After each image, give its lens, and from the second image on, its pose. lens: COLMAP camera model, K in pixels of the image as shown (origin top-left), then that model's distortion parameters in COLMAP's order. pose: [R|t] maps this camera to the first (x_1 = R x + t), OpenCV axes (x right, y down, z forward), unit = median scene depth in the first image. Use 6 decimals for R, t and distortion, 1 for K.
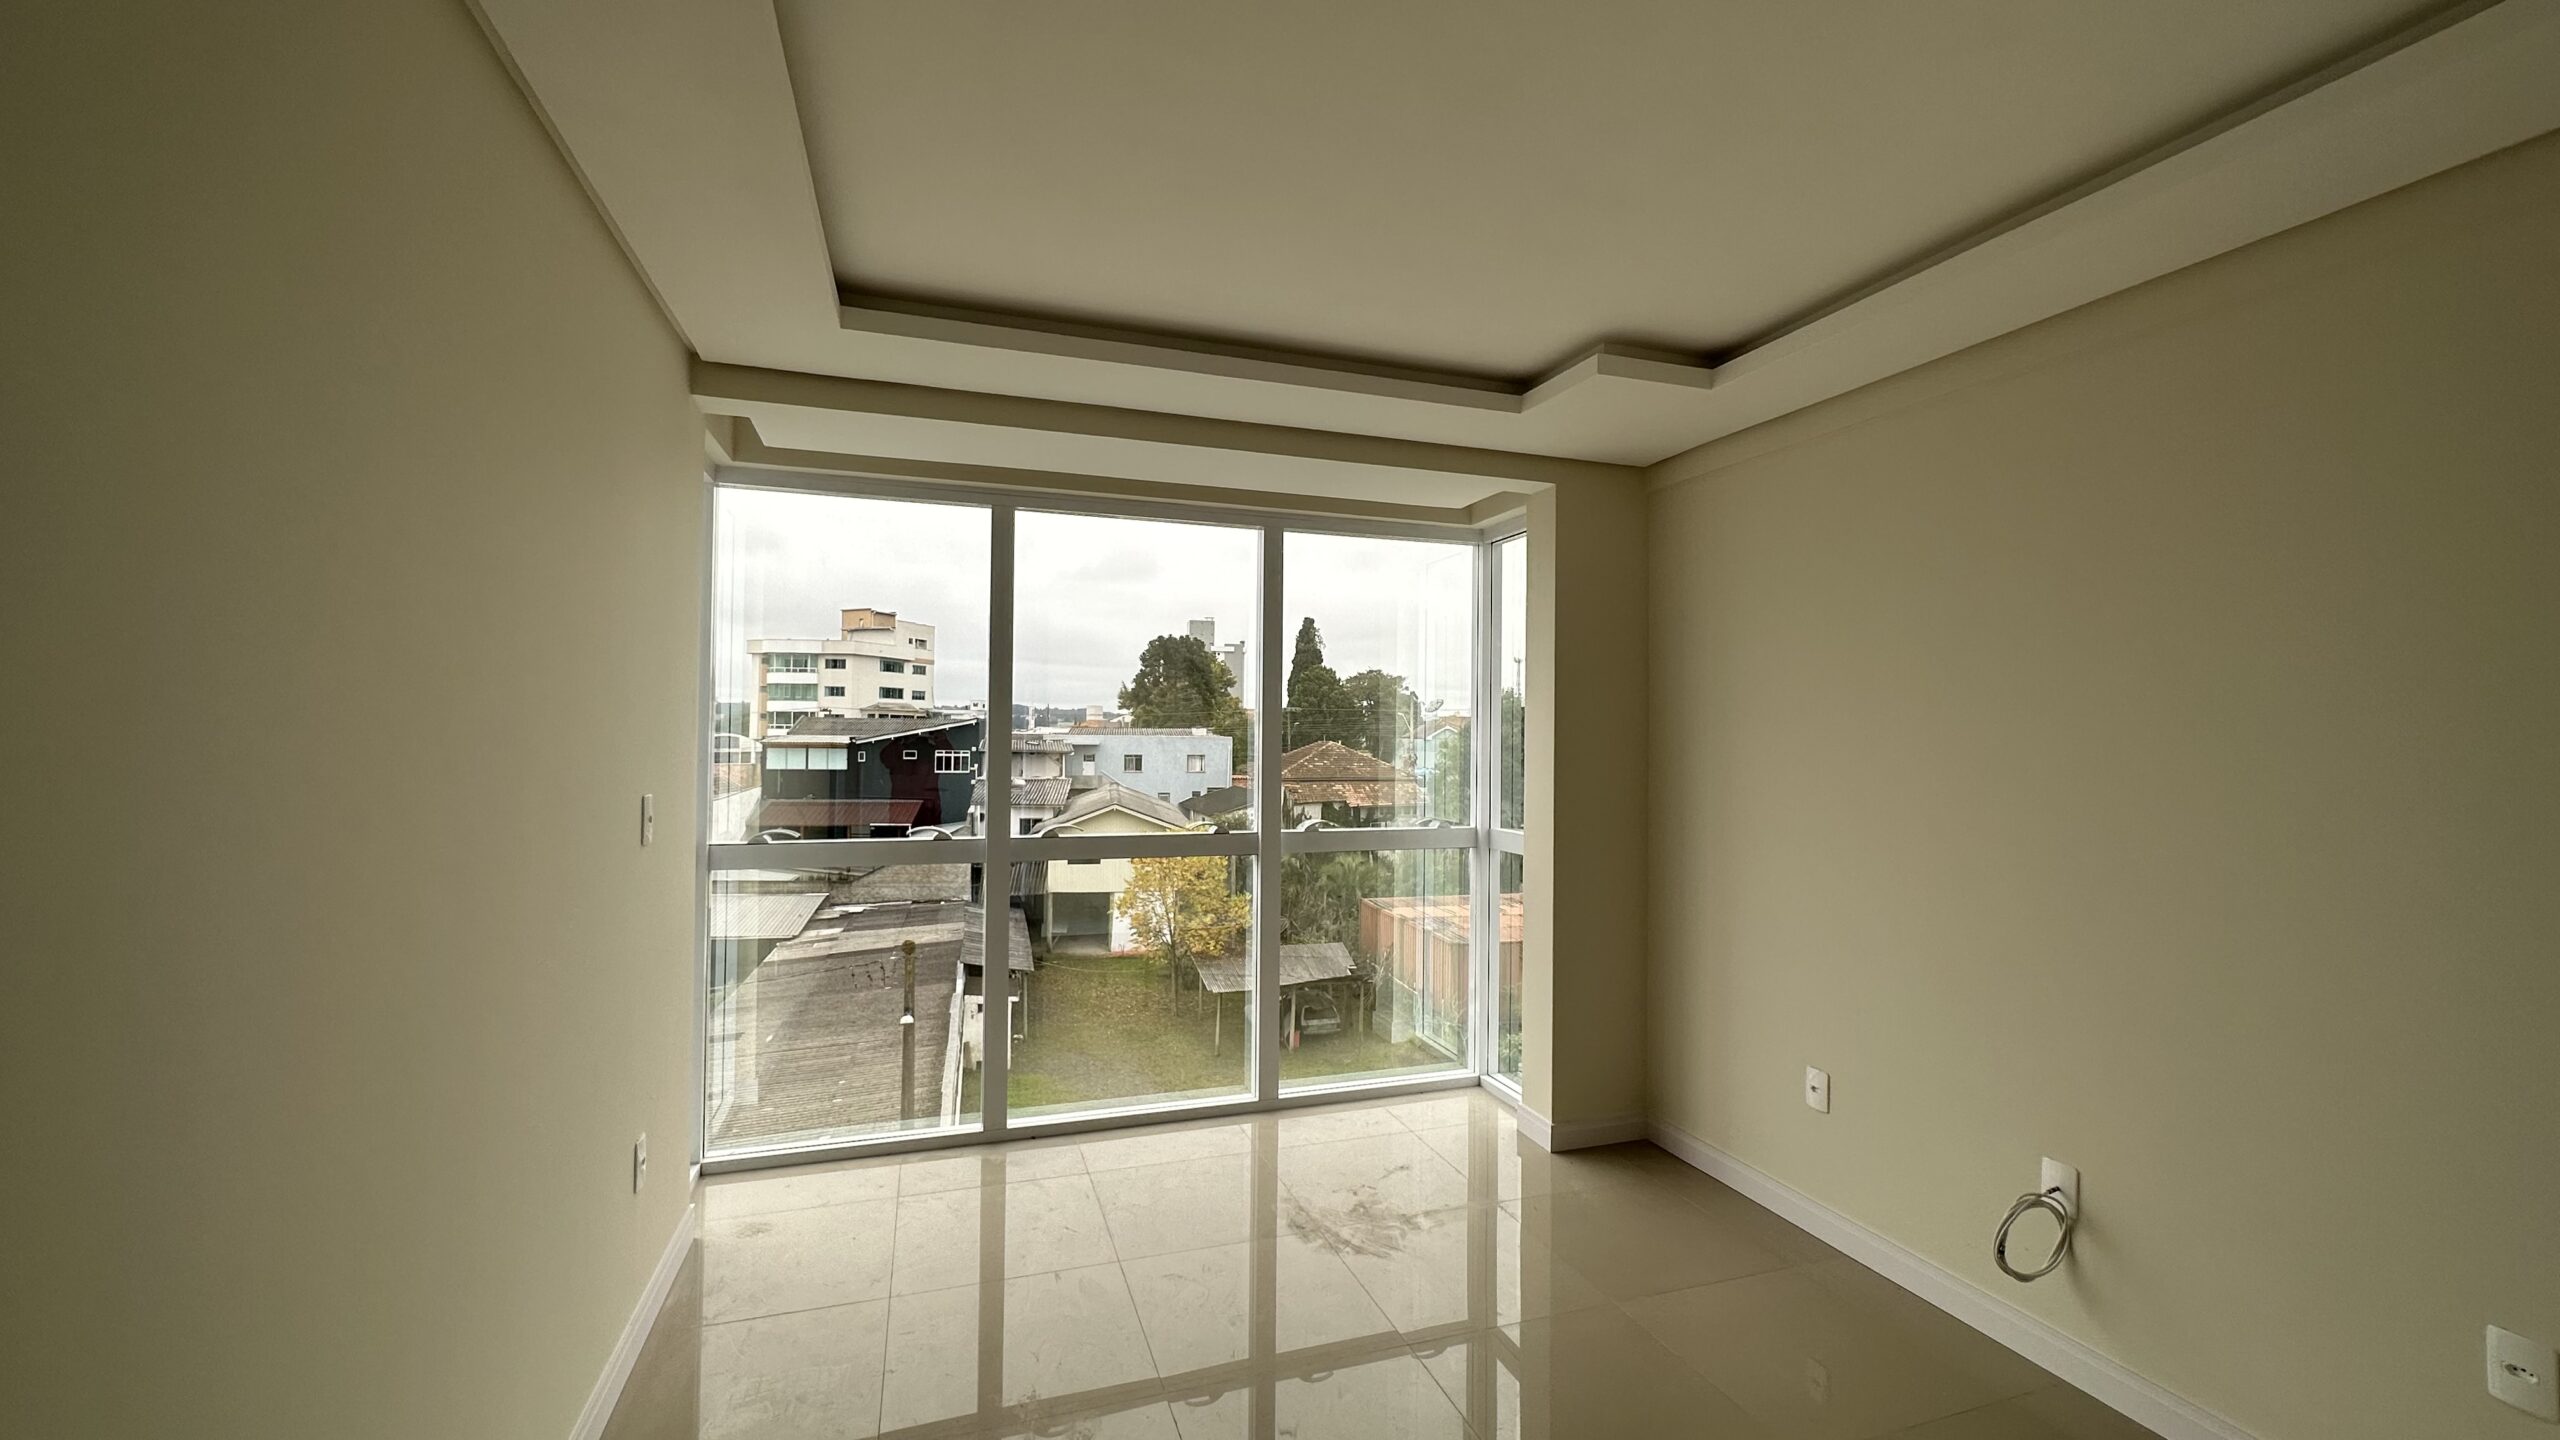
lens RADIAL K [[1019.3, 0, 1273.5], [0, 1019.3, 718.6], [0, 0, 1]] dist [-0.000357, 0.000454]
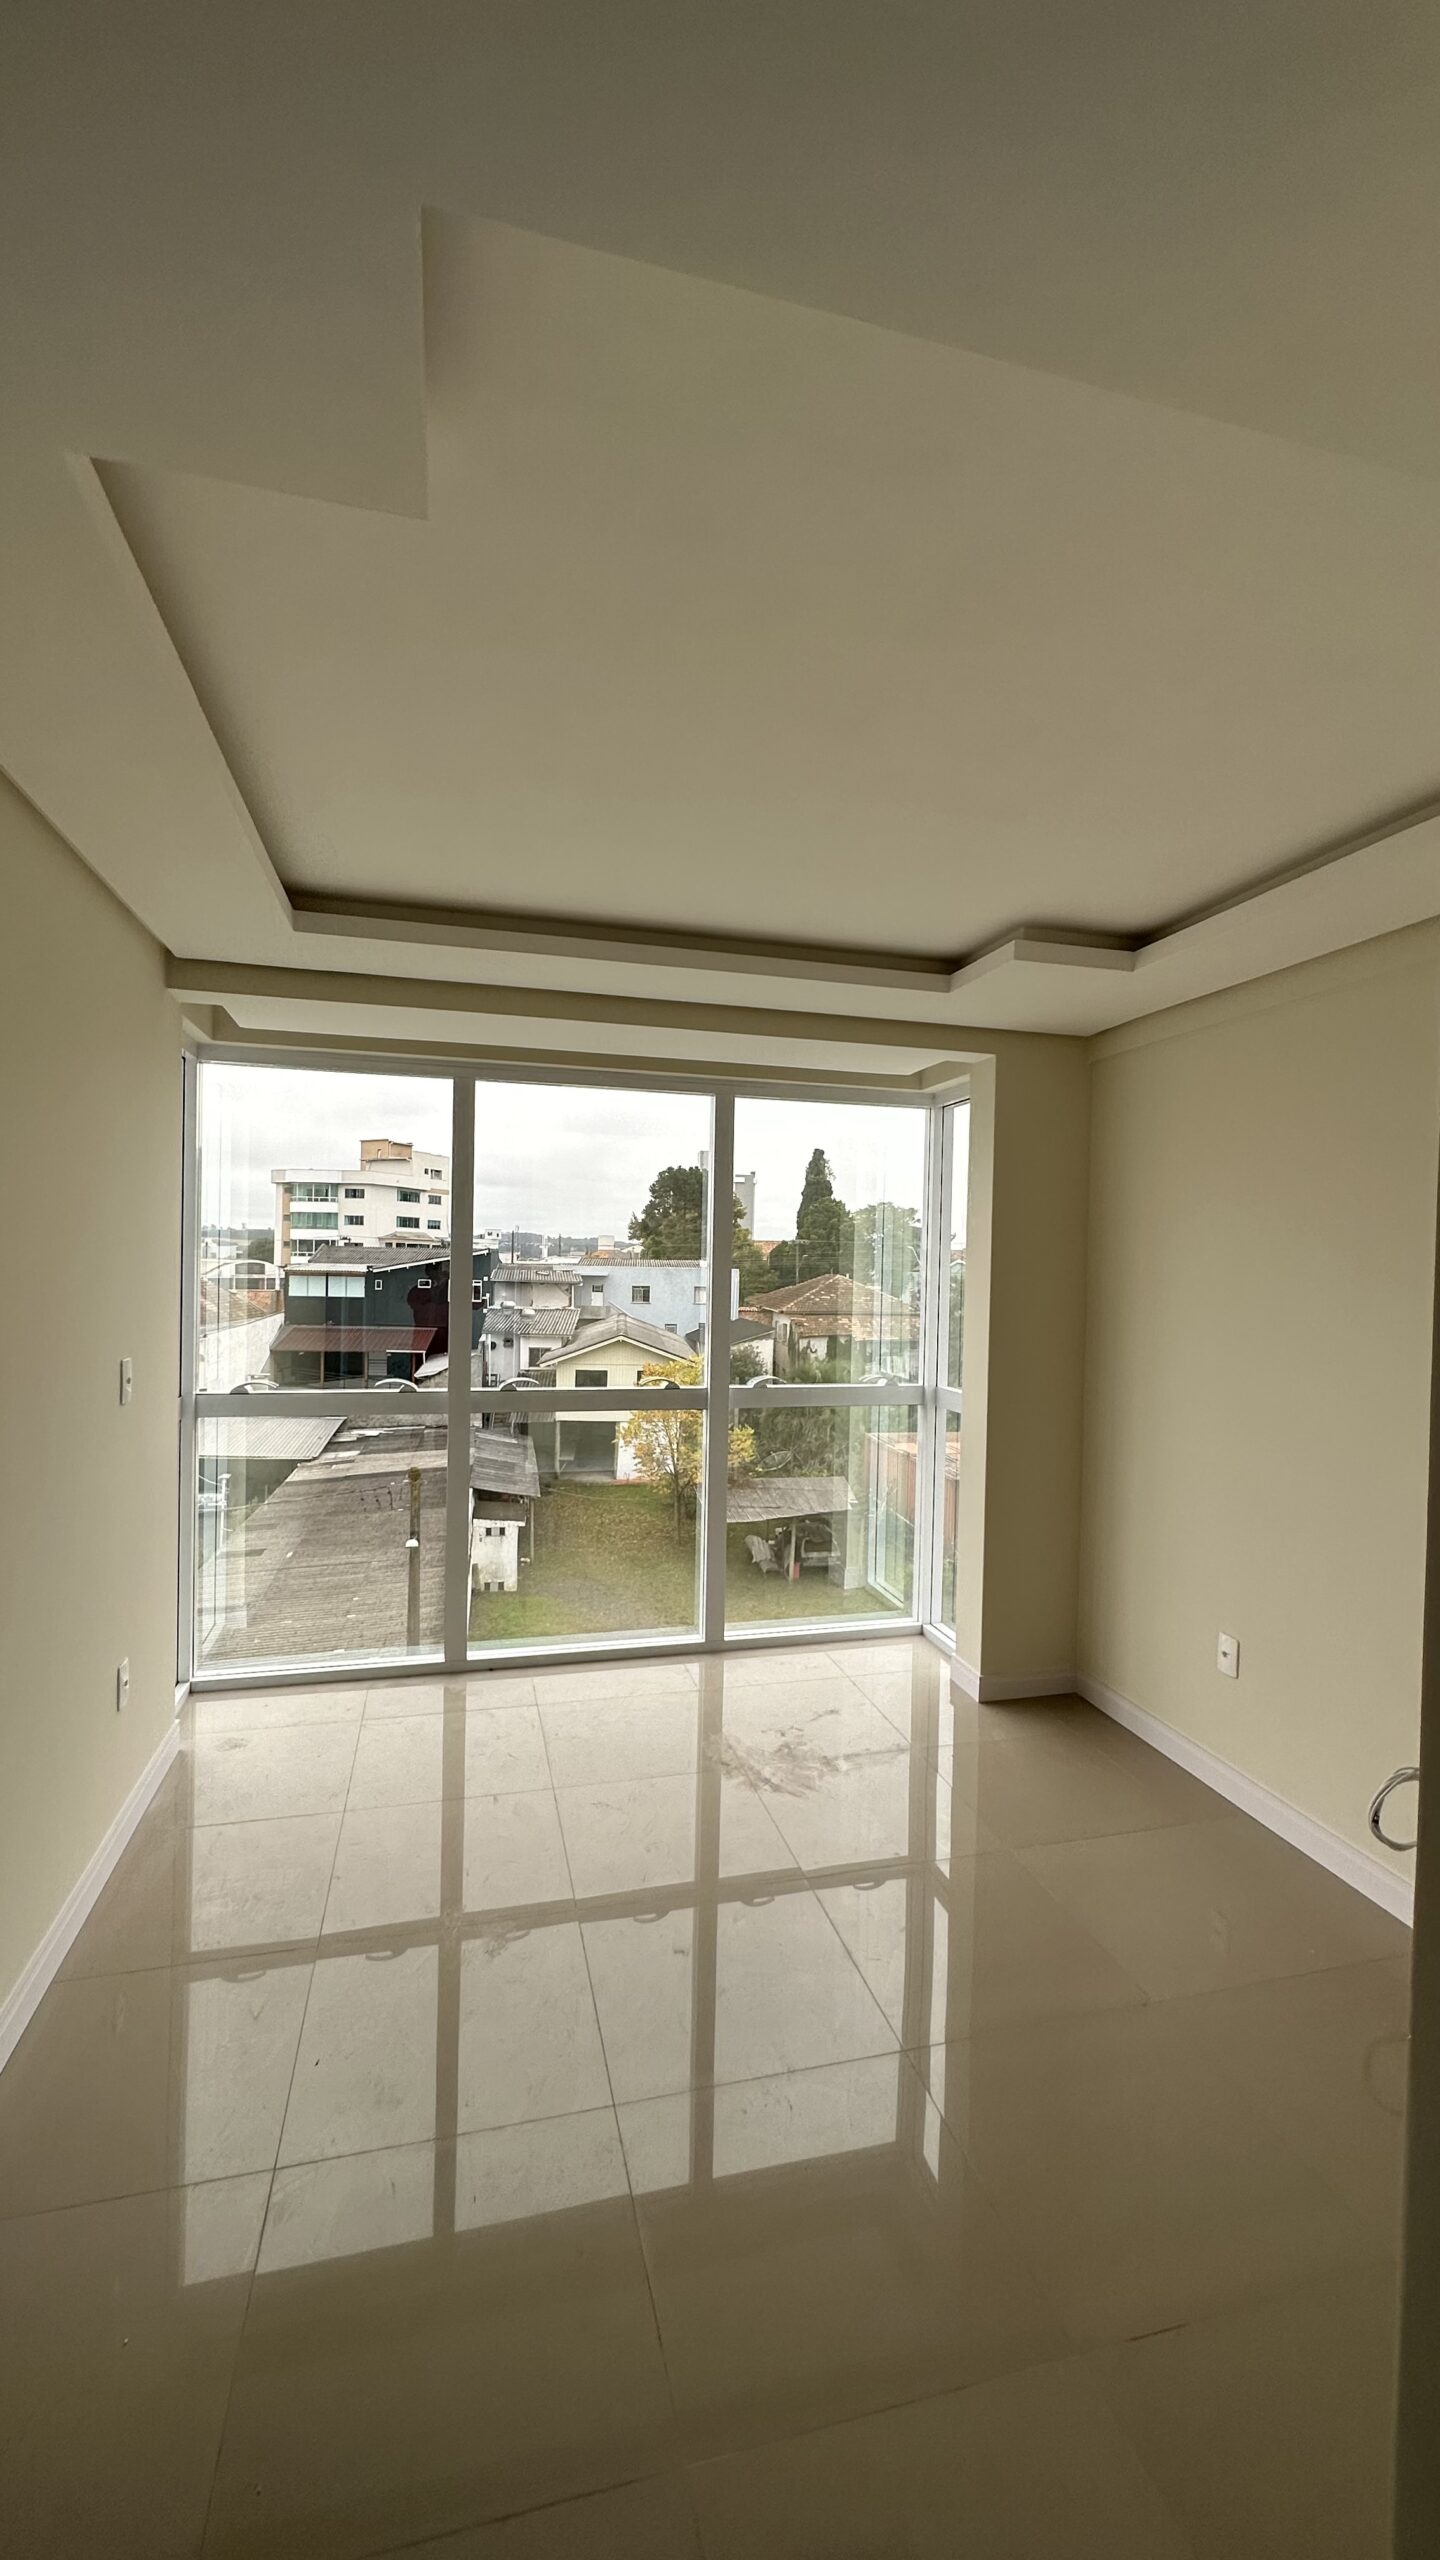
lens RADIAL K [[1019.3, 0, 710.9], [0, 1019.3, 1283.0], [0, 0, 1]] dist [-0.000357, 0.000454]
pose [[0.997449, 0.011336, -0.070475, 0.050116], [-0.009035, 0.999419, 0.032879, -0.025109], [0.070806, -0.032158, 0.996972, -0.031321]]
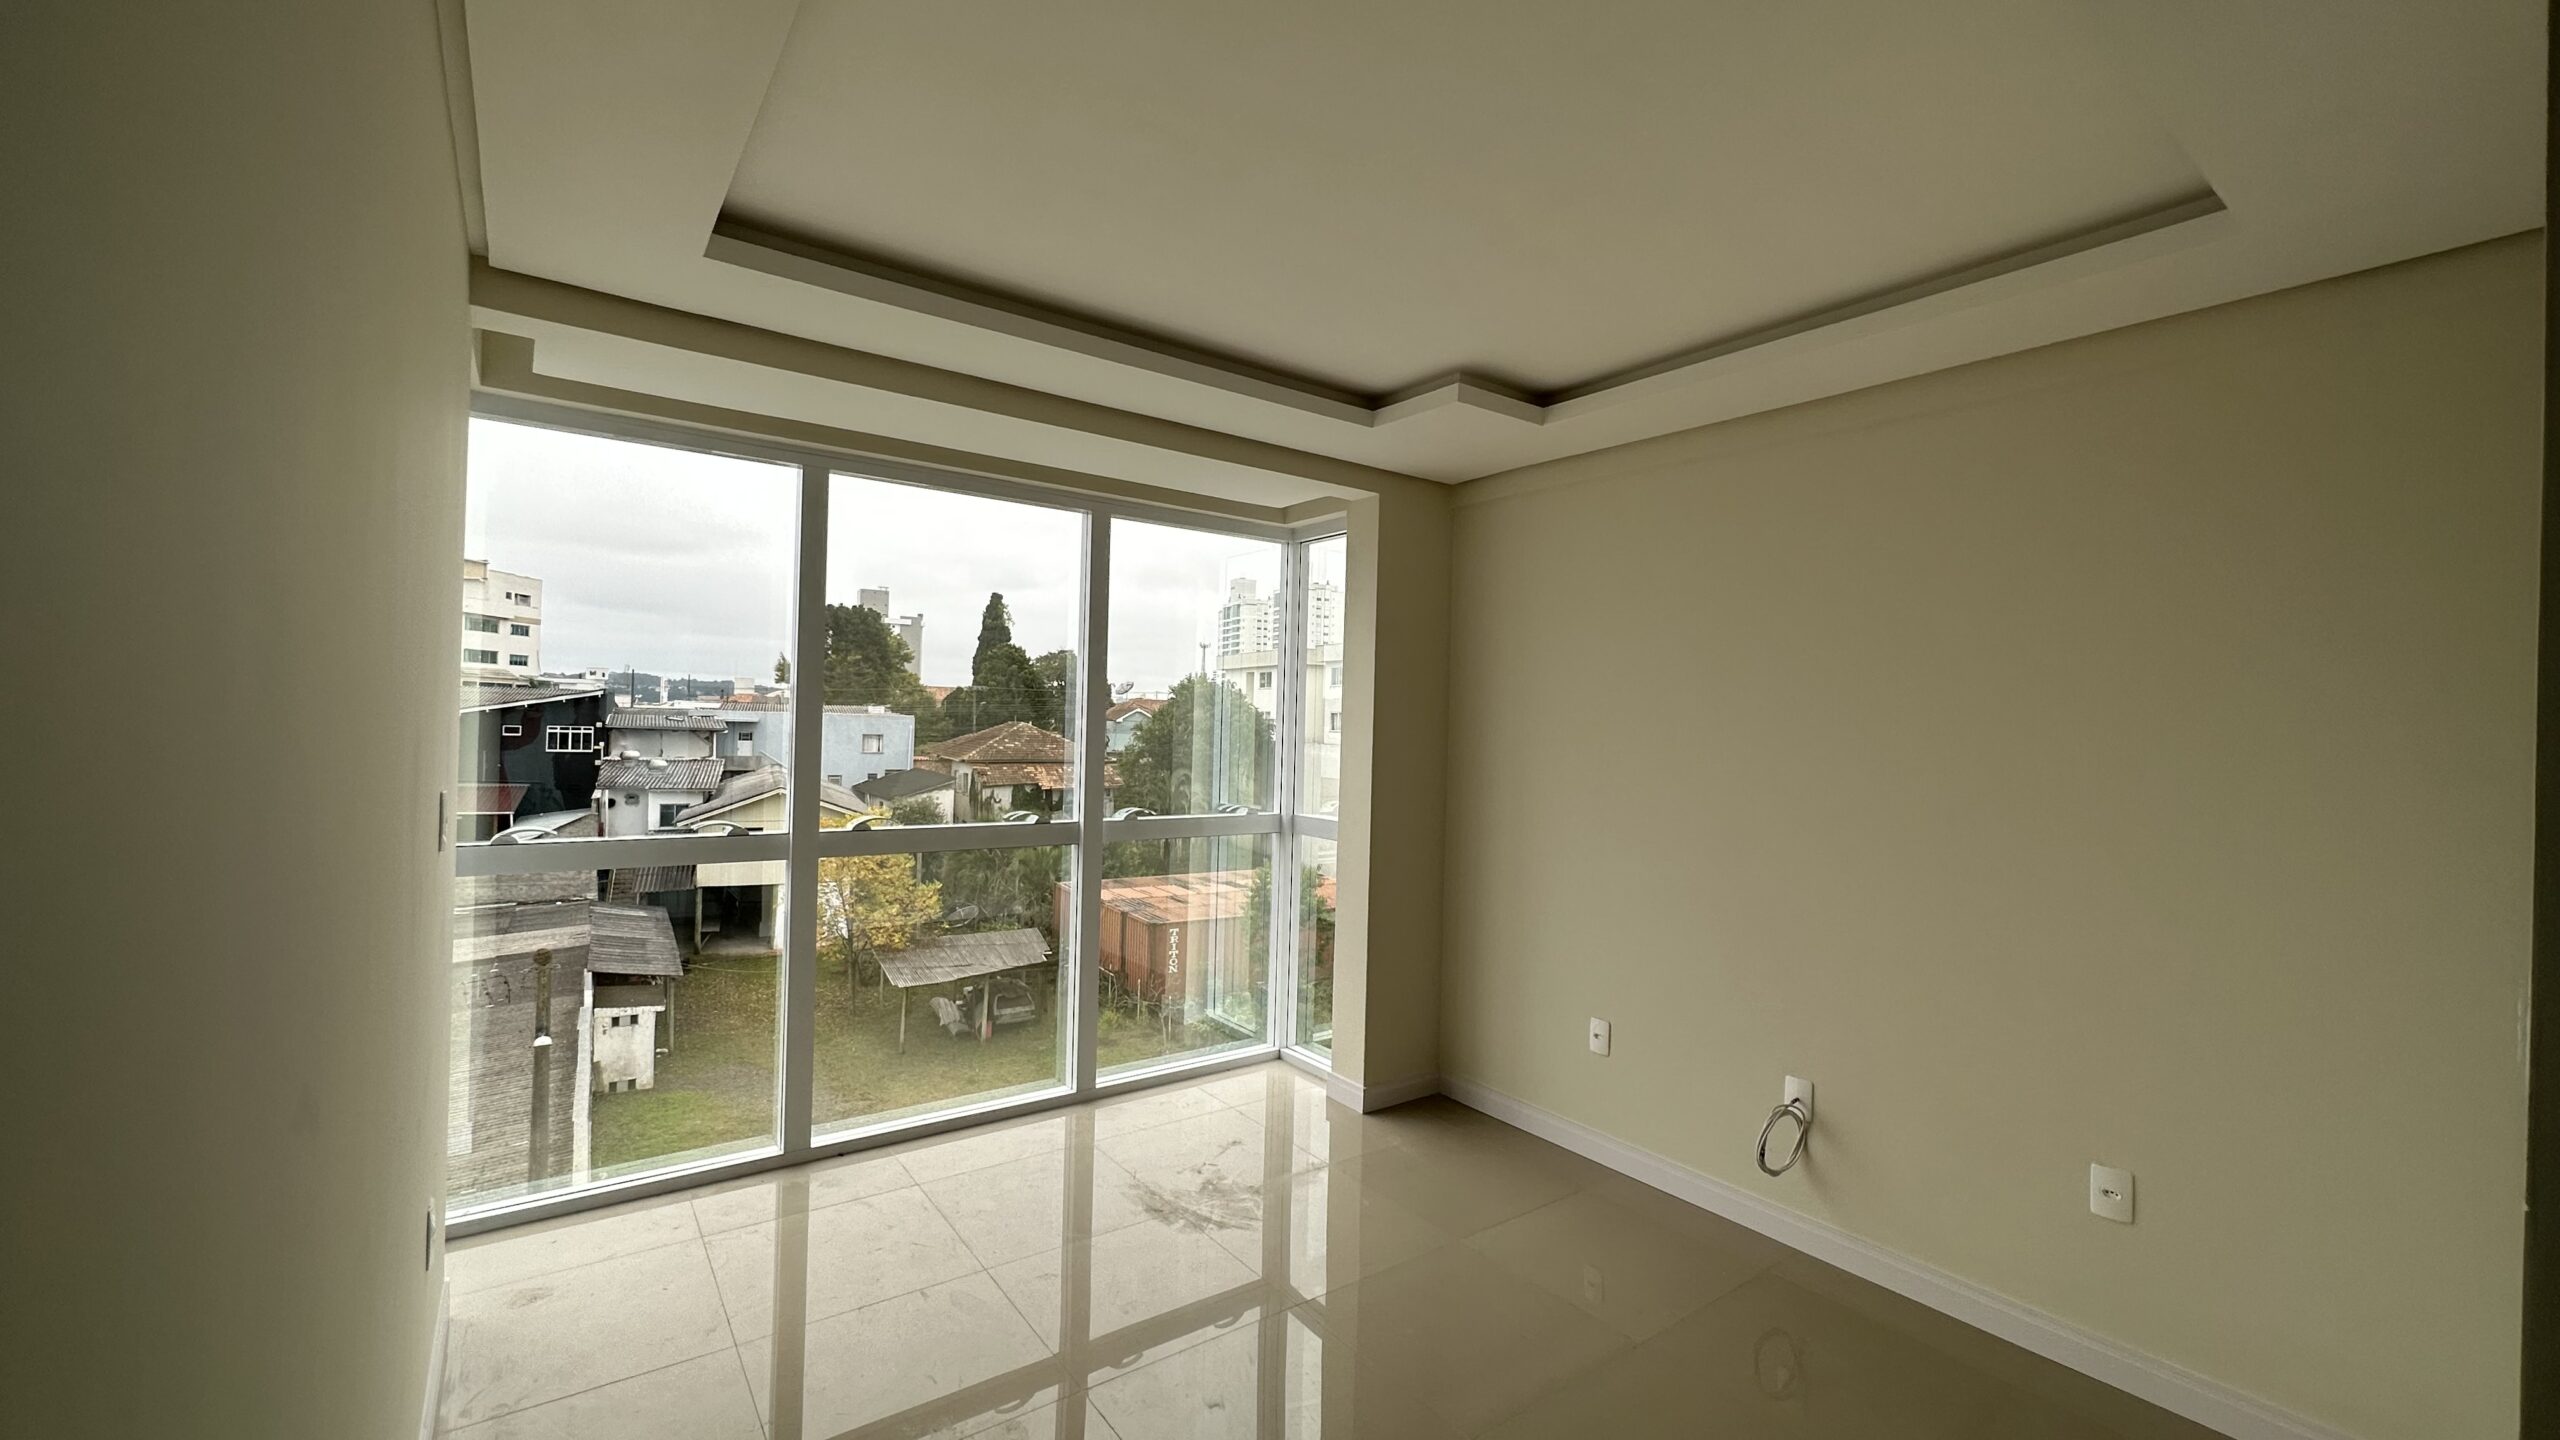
lens RADIAL K [[1018.9, 0, 1277.6], [0, 1018.9, 718.1], [0, 0, 1]] dist [-0.000499, 0.000673]
pose [[0.952910, 0.016899, 0.302783, -0.109132], [-0.022087, 0.999662, 0.013720, -0.004918], [-0.302449, -0.019762, 0.952961, 0.004522]]
